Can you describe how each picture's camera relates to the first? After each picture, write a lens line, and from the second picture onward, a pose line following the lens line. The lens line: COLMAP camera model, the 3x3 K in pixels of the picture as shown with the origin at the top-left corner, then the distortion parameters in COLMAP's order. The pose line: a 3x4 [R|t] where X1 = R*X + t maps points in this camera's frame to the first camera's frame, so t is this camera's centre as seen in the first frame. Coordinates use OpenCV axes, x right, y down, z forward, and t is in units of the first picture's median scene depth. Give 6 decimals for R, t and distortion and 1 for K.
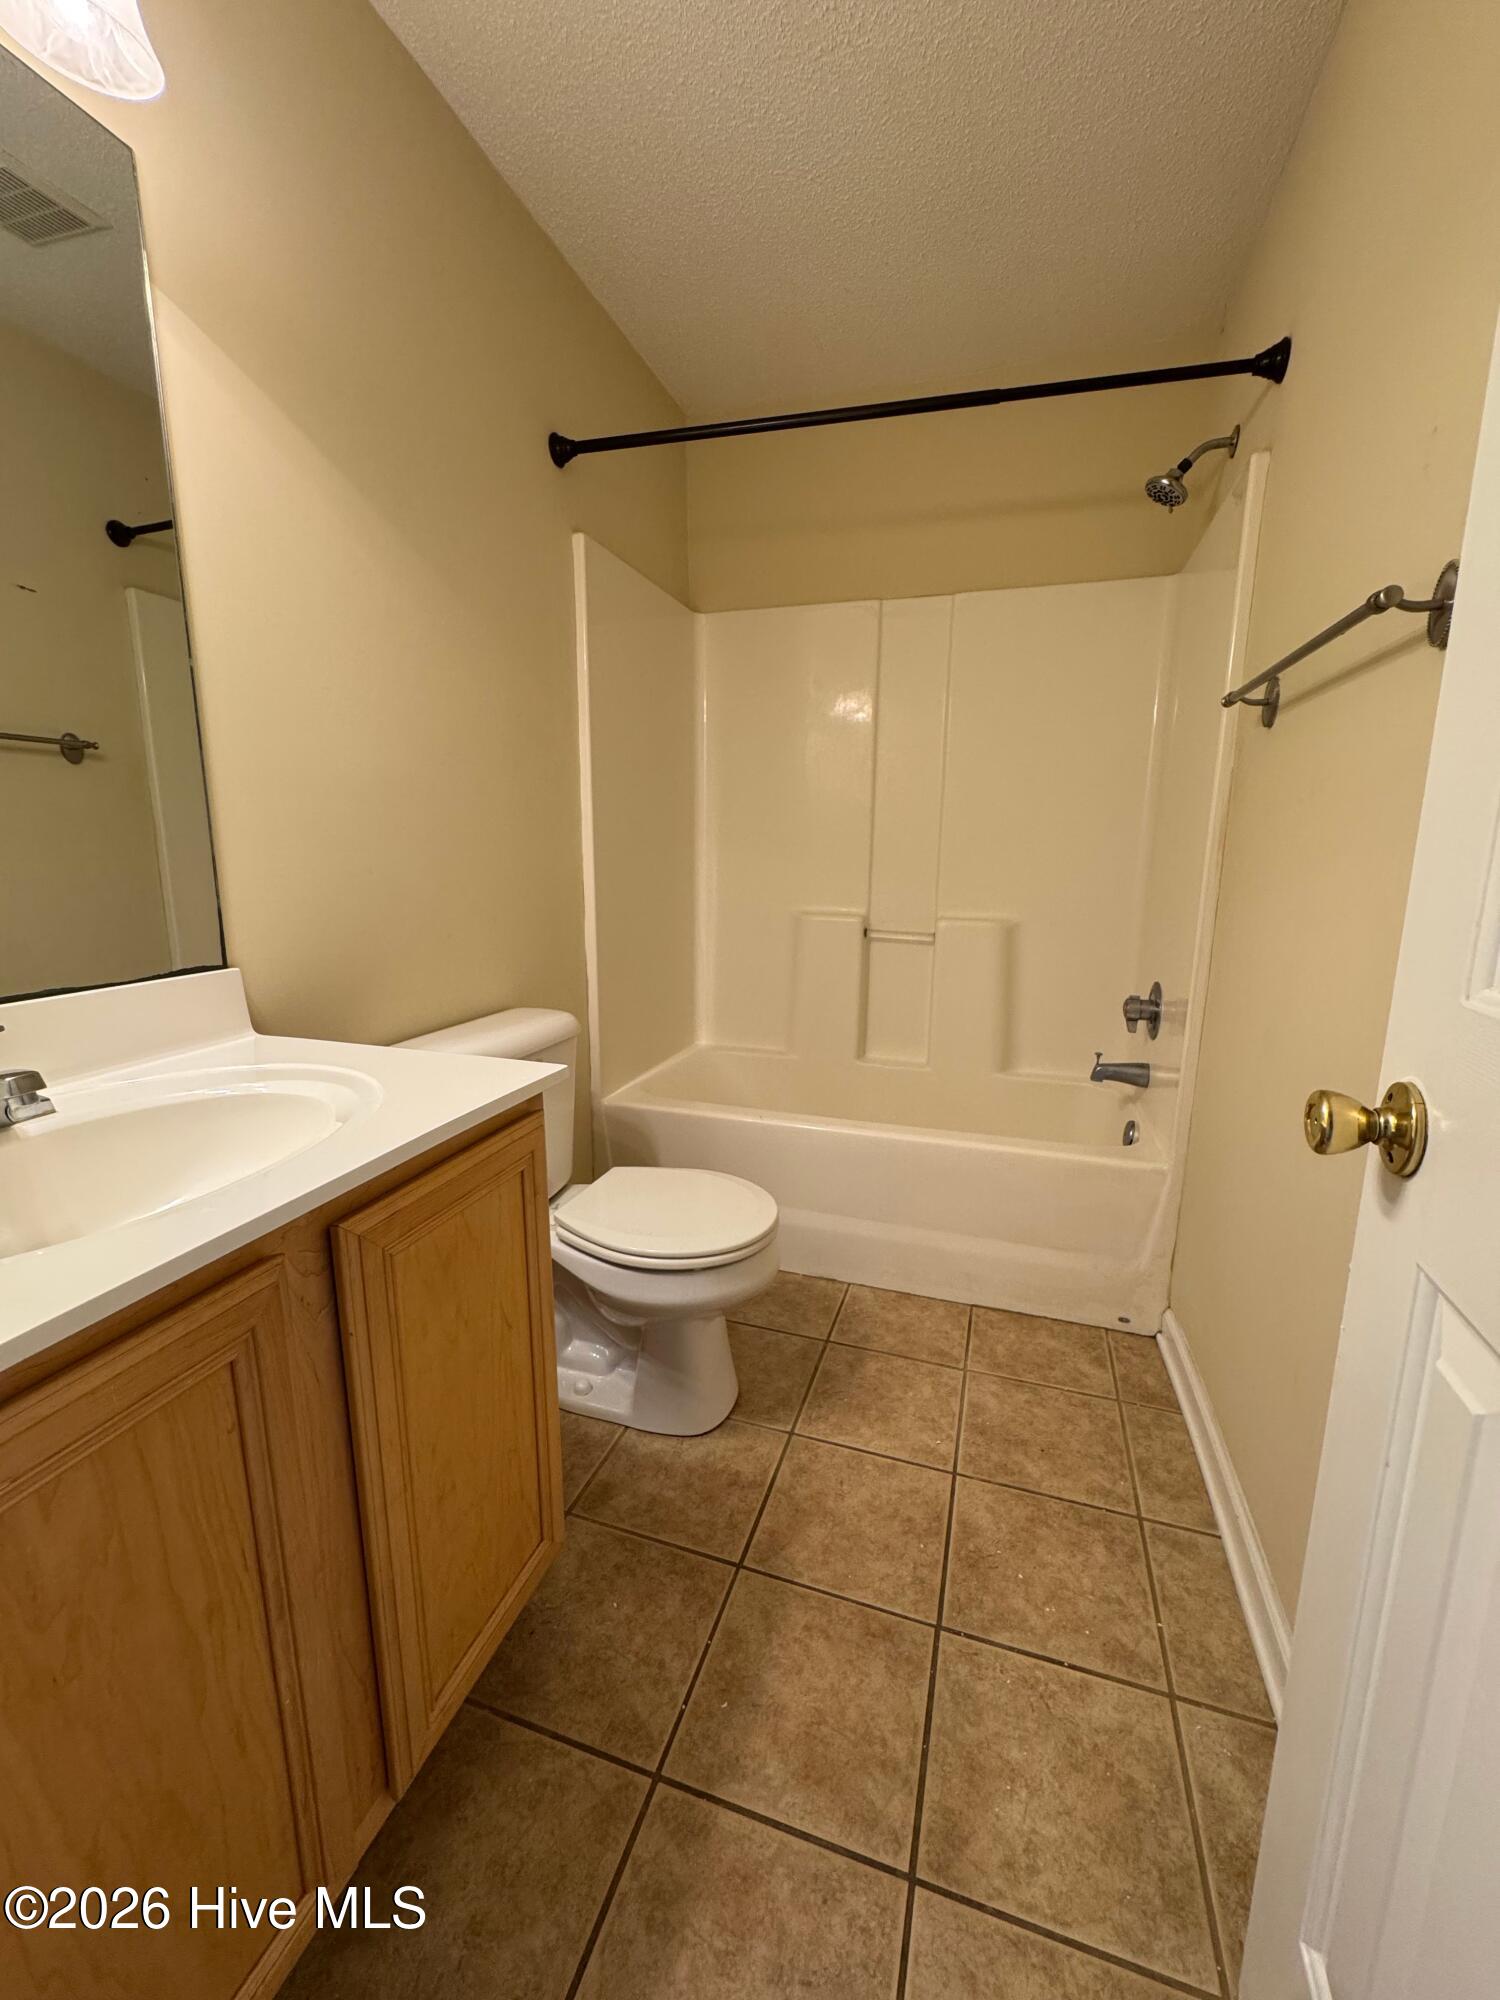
lens RADIAL K [[796.9, 0, 751.8], [0, 796.9, 998.8], [0, 0, 1]] dist [0.001197, -0.000006]
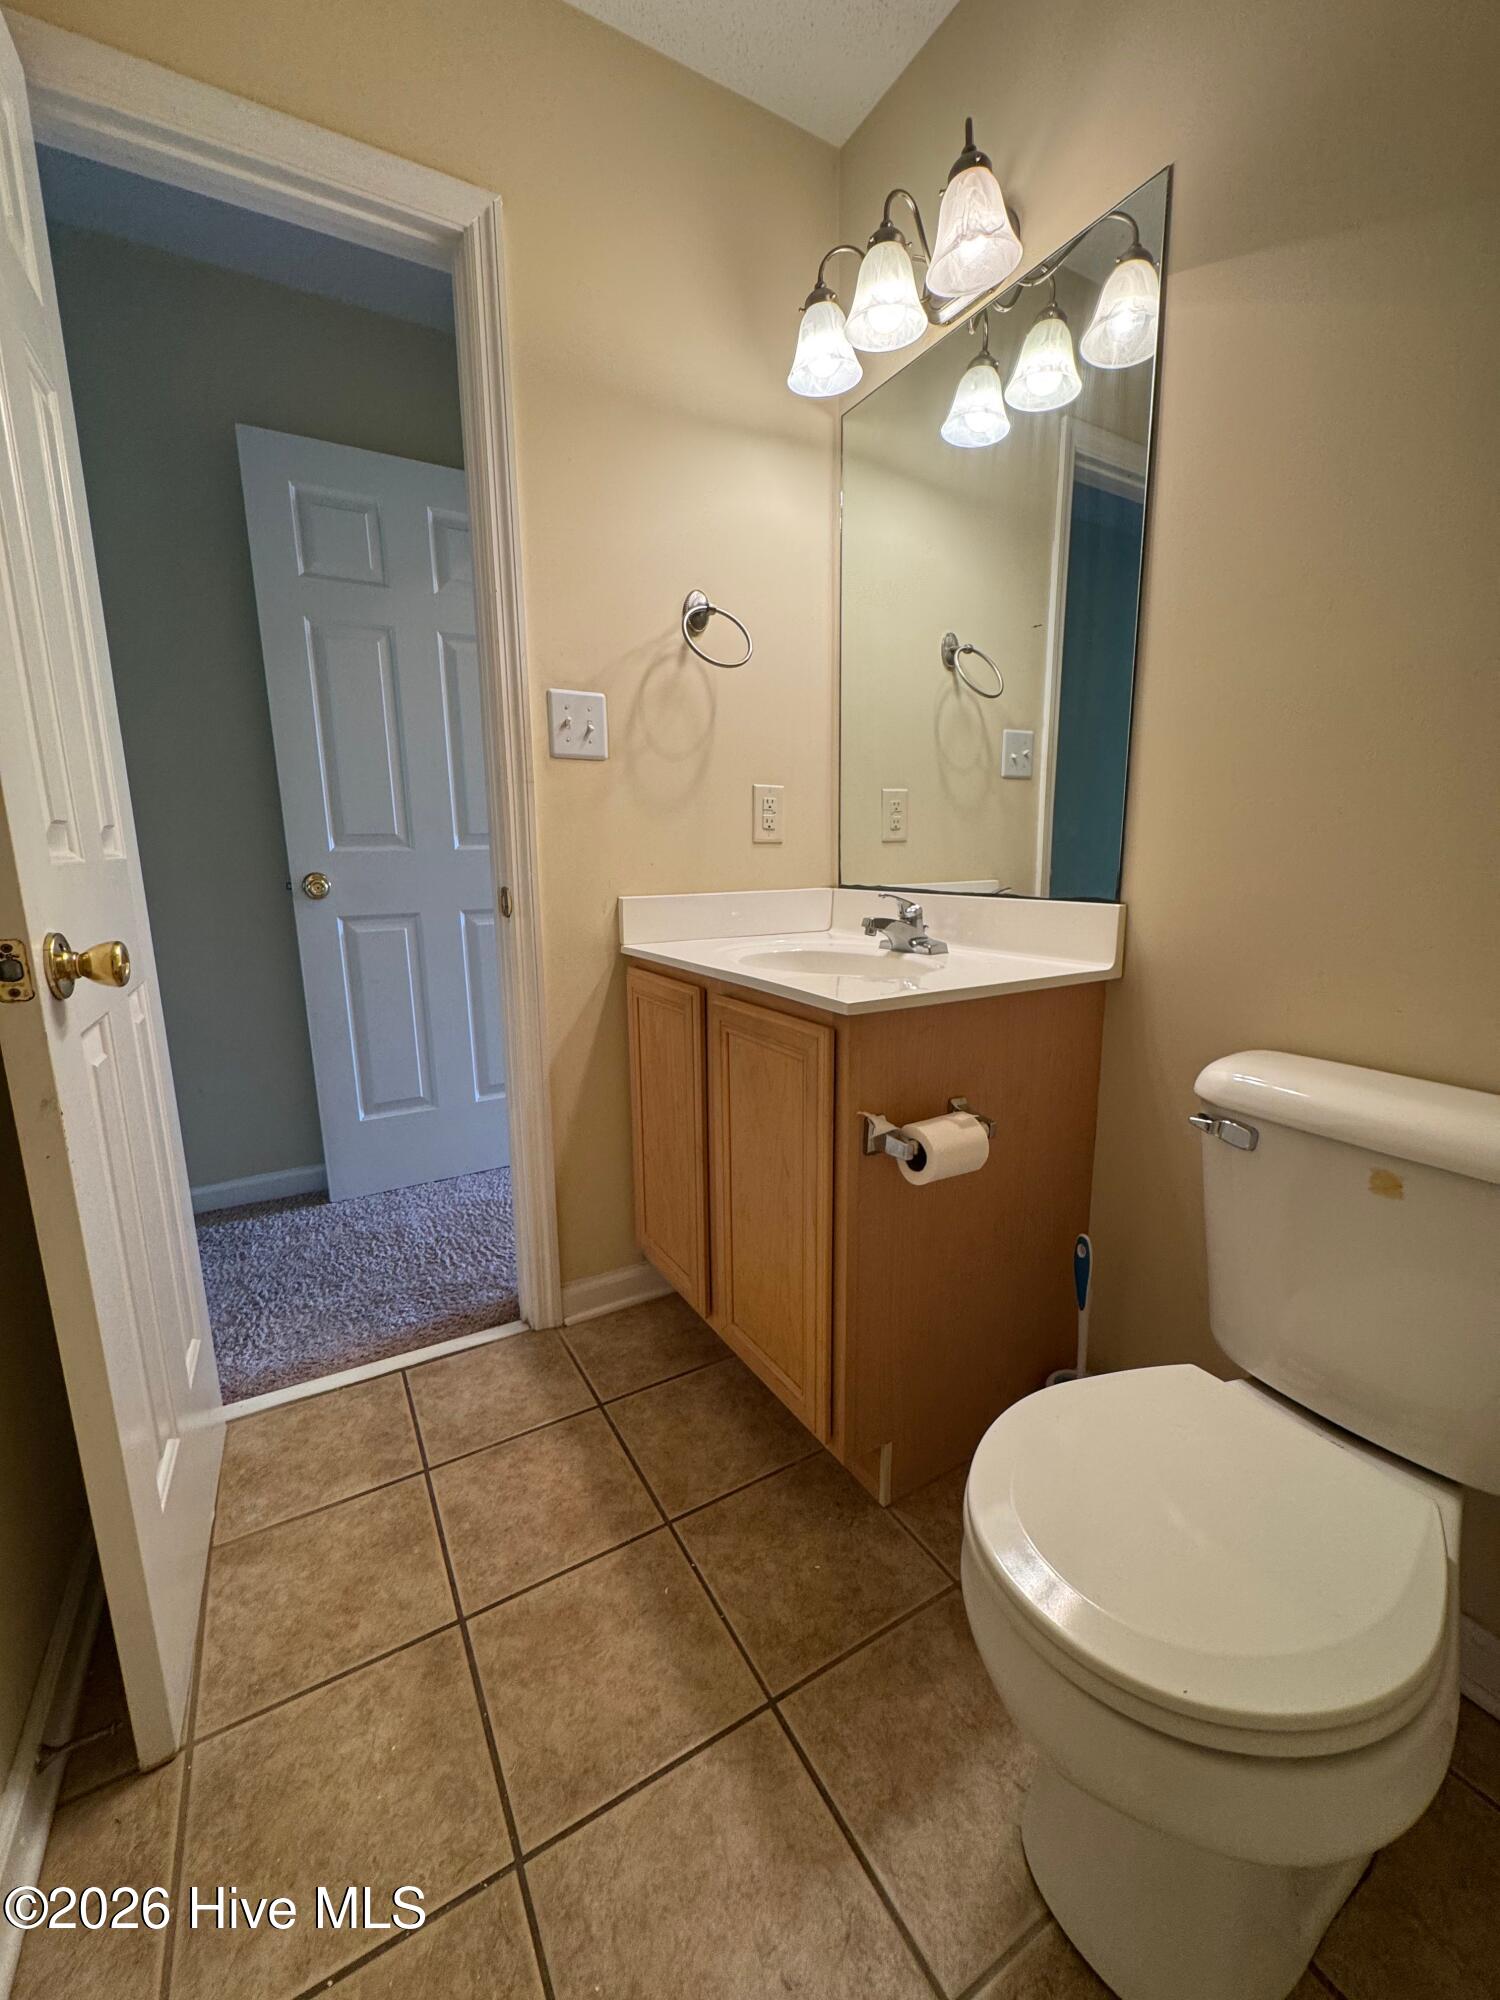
lens RADIAL K [[796.9, 0, 754.0], [0, 796.9, 998.9], [0, 0, 1]] dist [0.001197, -0.000006]
pose [[-0.659866, 0.140447, -0.738140, 0.553562], [-0.137447, 0.943238, 0.302343, -0.198342], [0.738705, 0.300961, -0.603107, 1.459675]]
